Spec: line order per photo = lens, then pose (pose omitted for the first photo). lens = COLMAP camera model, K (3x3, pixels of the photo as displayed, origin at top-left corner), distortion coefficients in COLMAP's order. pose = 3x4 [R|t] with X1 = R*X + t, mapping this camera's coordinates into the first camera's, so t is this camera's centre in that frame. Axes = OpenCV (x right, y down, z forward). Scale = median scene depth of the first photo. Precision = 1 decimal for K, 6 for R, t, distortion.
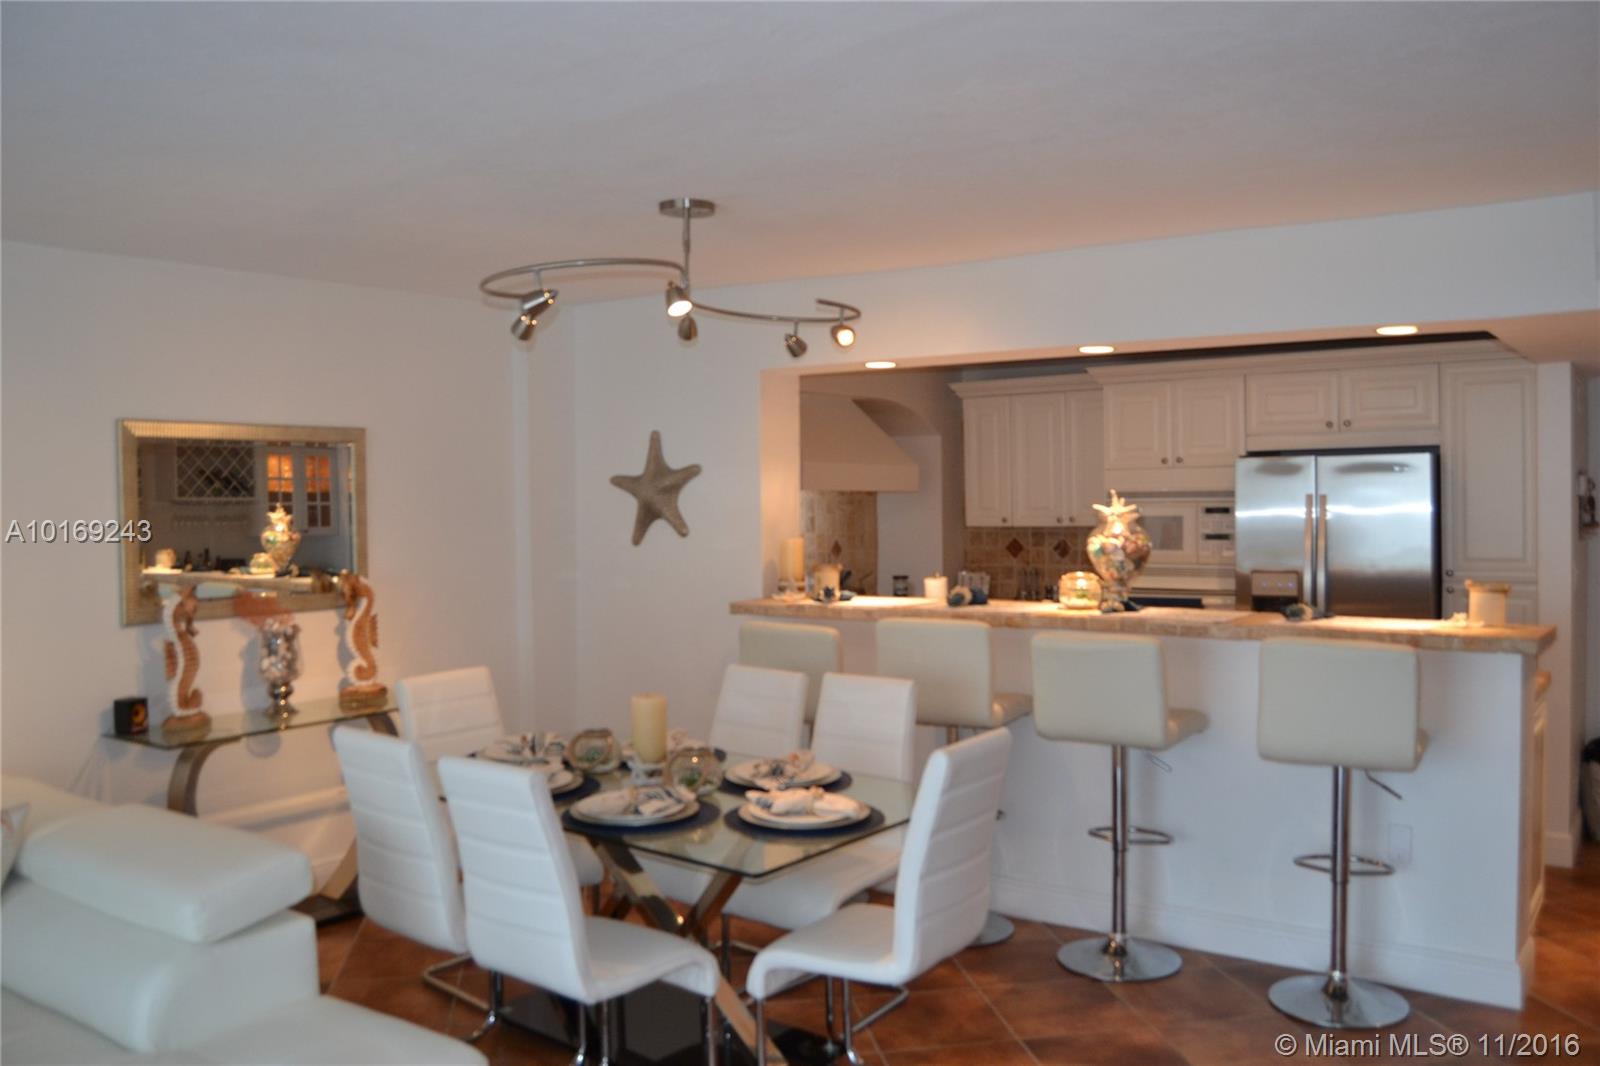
lens RADIAL K [[1284.6, 0, 852.1], [0, 1284.6, 511.7], [0, 0, 1]] dist [-0.095789, 0.034984]
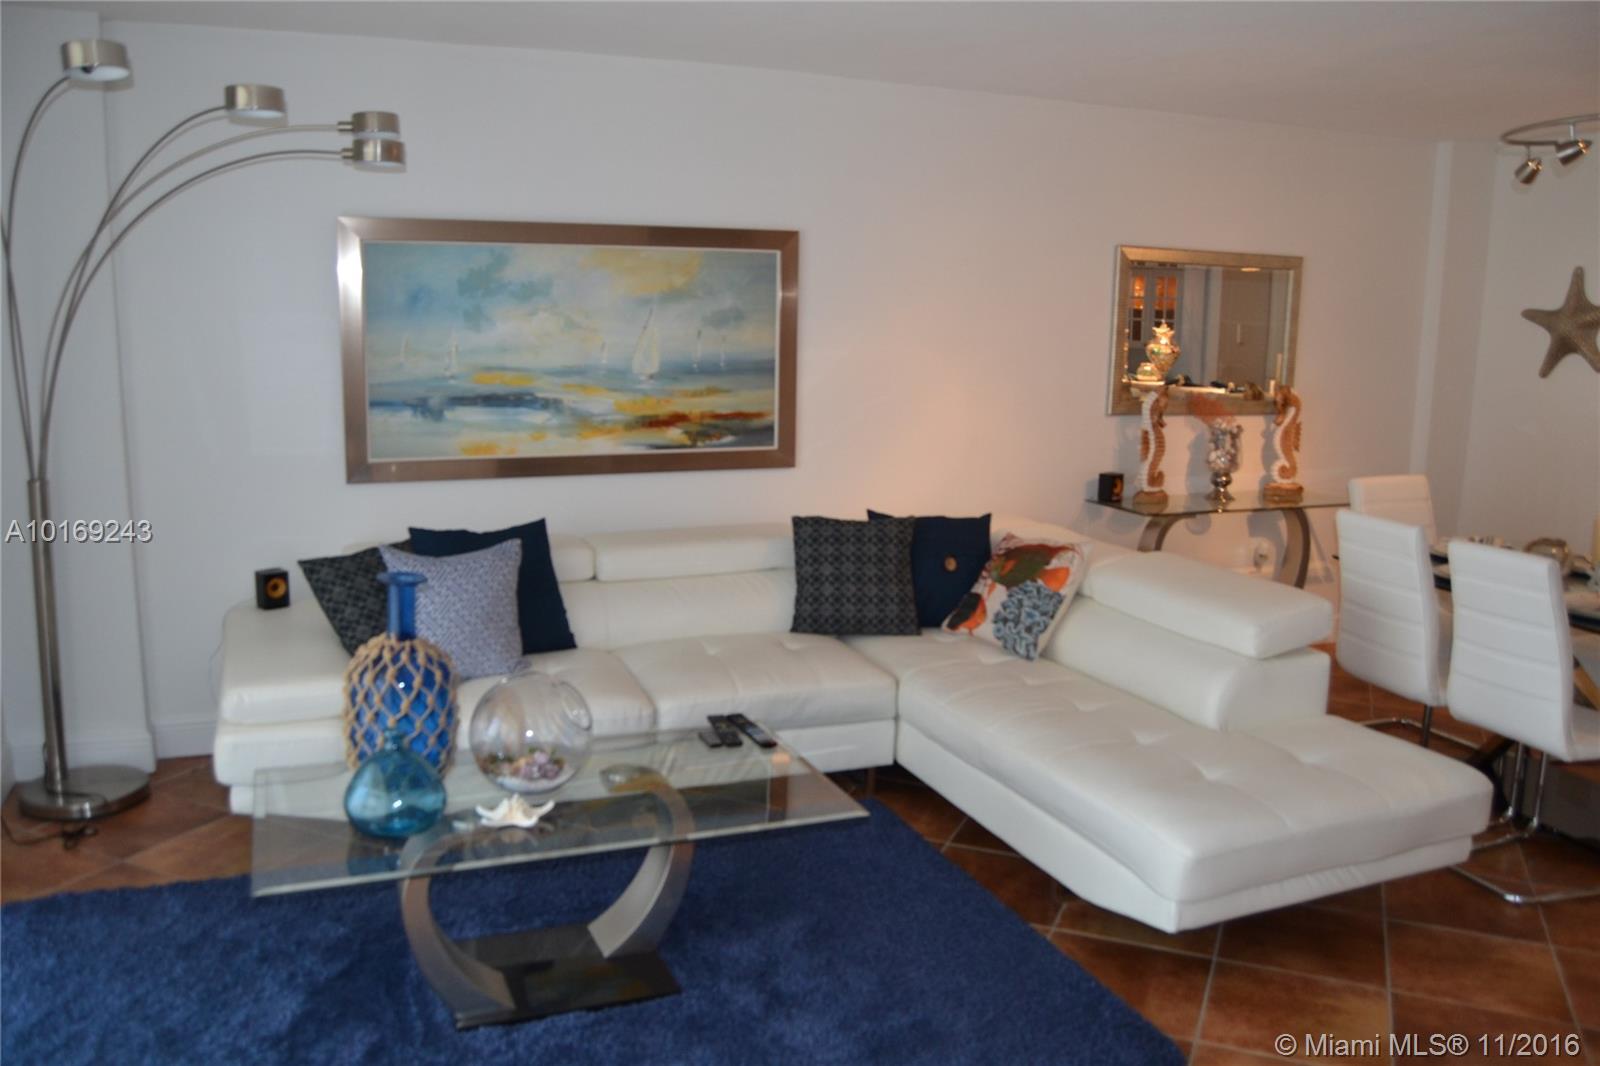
lens RADIAL K [[1284.6, 0, 797.6], [0, 1284.6, 531.7], [0, 0, 1]] dist [-0.095789, 0.034984]
pose [[0.834069, 0.124874, -0.537341, -0.136945], [-0.040699, 0.985318, 0.165807, 0.007961], [0.550156, -0.116425, 0.826906, -0.216609]]
